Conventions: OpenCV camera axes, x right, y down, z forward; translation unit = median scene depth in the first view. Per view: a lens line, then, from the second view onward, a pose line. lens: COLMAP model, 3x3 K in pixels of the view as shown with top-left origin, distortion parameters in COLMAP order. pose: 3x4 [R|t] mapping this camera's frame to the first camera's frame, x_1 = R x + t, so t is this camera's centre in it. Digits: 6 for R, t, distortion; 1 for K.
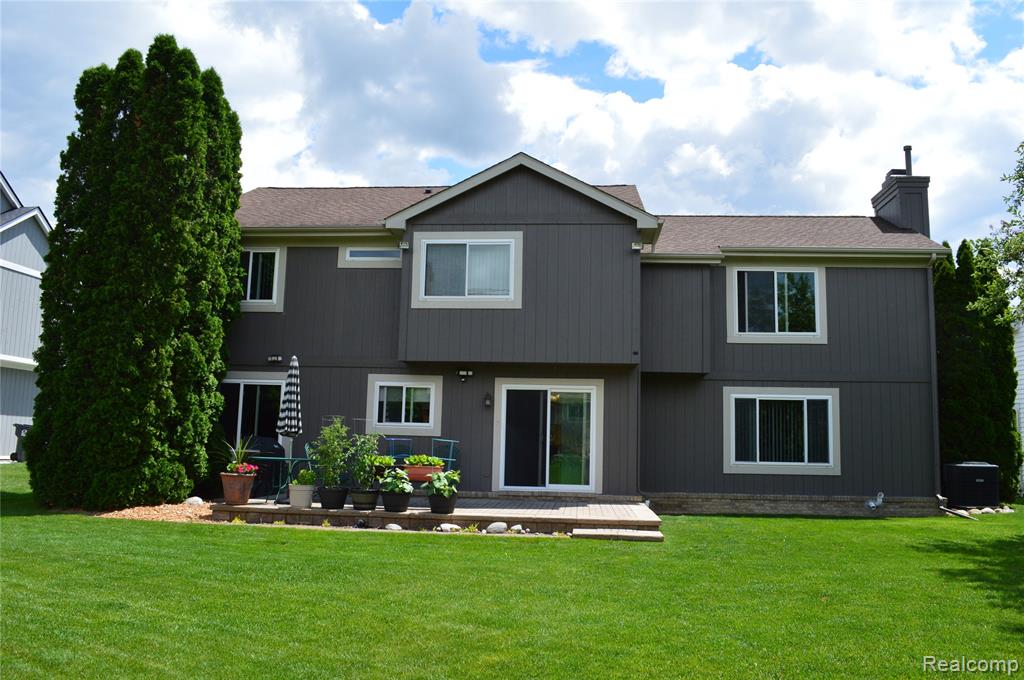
lens RADIAL K [[811.2, 0, 514.1], [0, 811.2, 365.5], [0, 0, 1]] dist [-0.094453, 0.015394]
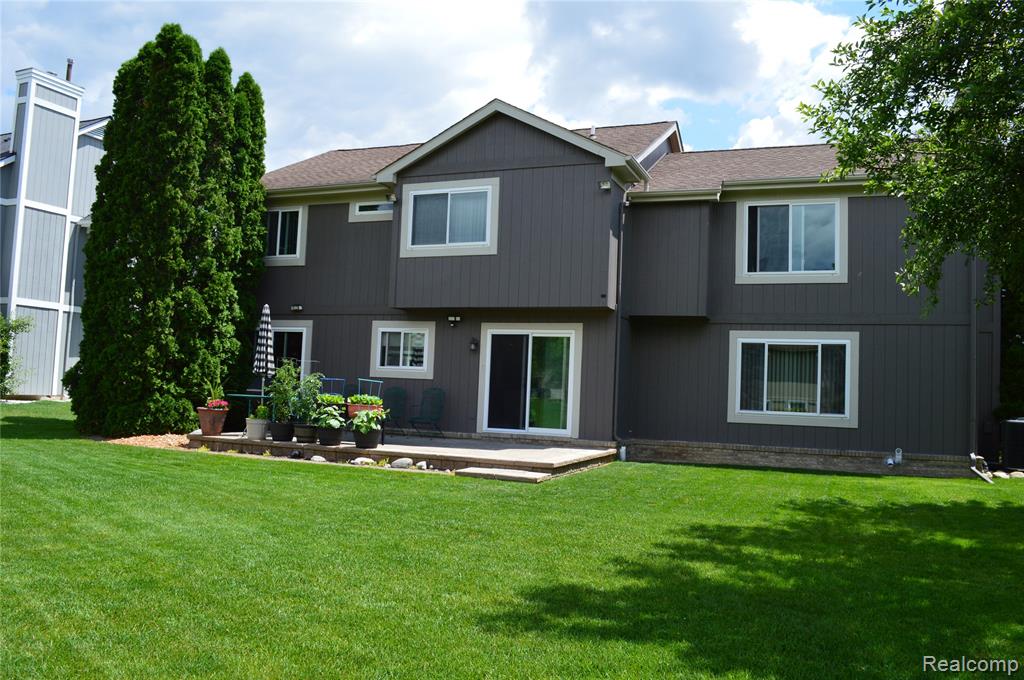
lens RADIAL K [[811.2, 0, 507.3], [0, 811.2, 361.9], [0, 0, 1]] dist [-0.094453, 0.015394]
pose [[0.956175, 0.003889, -0.292771, 0.315332], [0.012435, 0.998470, 0.053876, 0.009835], [0.292532, -0.055155, 0.954664, 0.027506]]
